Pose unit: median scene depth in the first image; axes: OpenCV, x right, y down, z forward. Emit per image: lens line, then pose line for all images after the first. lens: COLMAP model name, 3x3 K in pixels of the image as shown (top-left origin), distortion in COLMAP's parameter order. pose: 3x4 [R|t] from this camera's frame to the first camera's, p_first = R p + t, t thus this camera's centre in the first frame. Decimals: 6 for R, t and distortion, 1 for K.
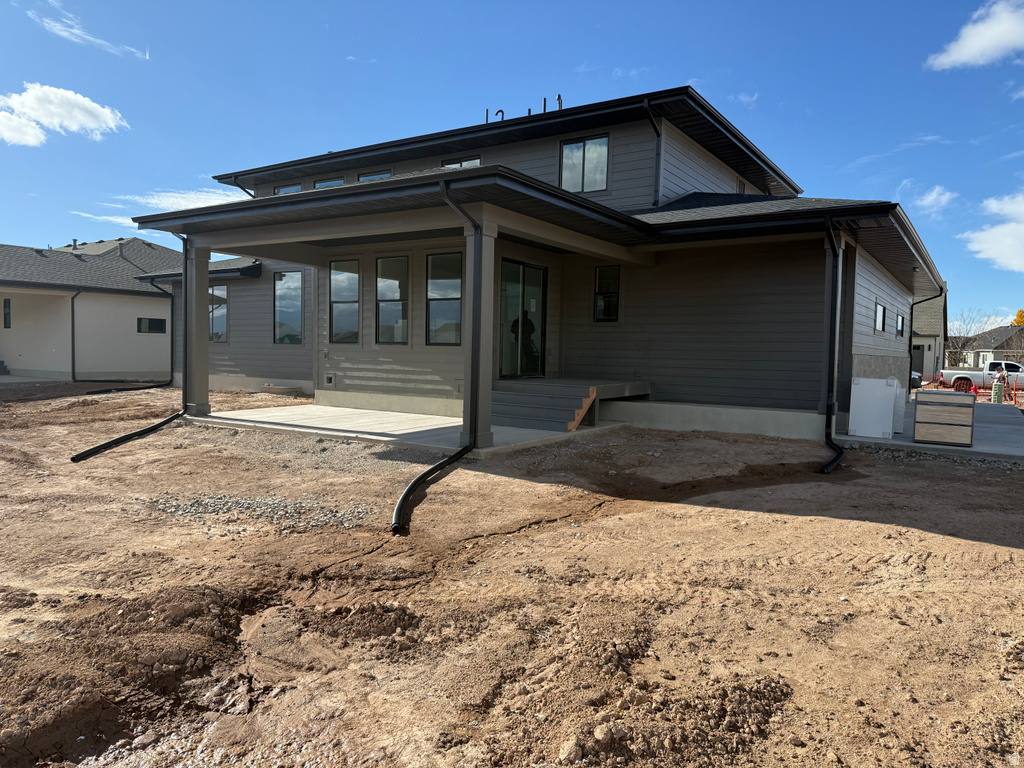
lens RADIAL K [[719.3, 0, 513.1], [0, 719.3, 382.4], [0, 0, 1]] dist [0.006079, -0.006952]
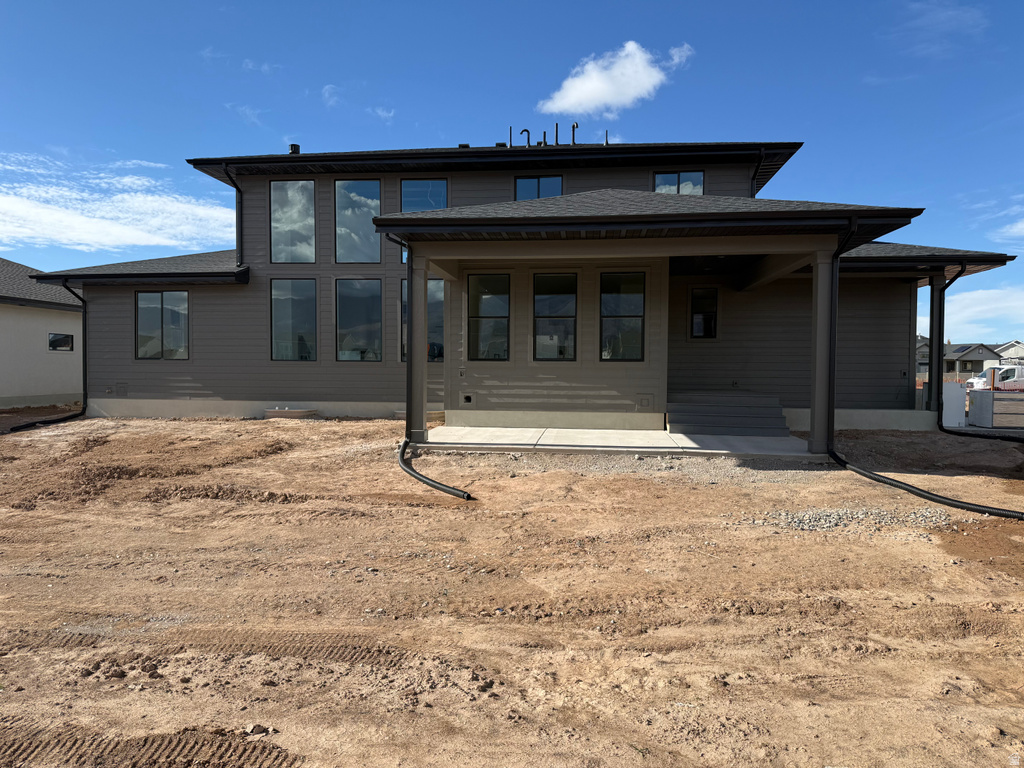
lens RADIAL K [[719.3, 0, 512.6], [0, 719.3, 386.4], [0, 0, 1]] dist [0.006079, -0.006952]
pose [[0.890168, -0.031957, 0.454511, -0.655181], [0.034569, 0.999399, 0.002564, -0.021367], [-0.454320, 0.013429, 0.890738, 0.134507]]
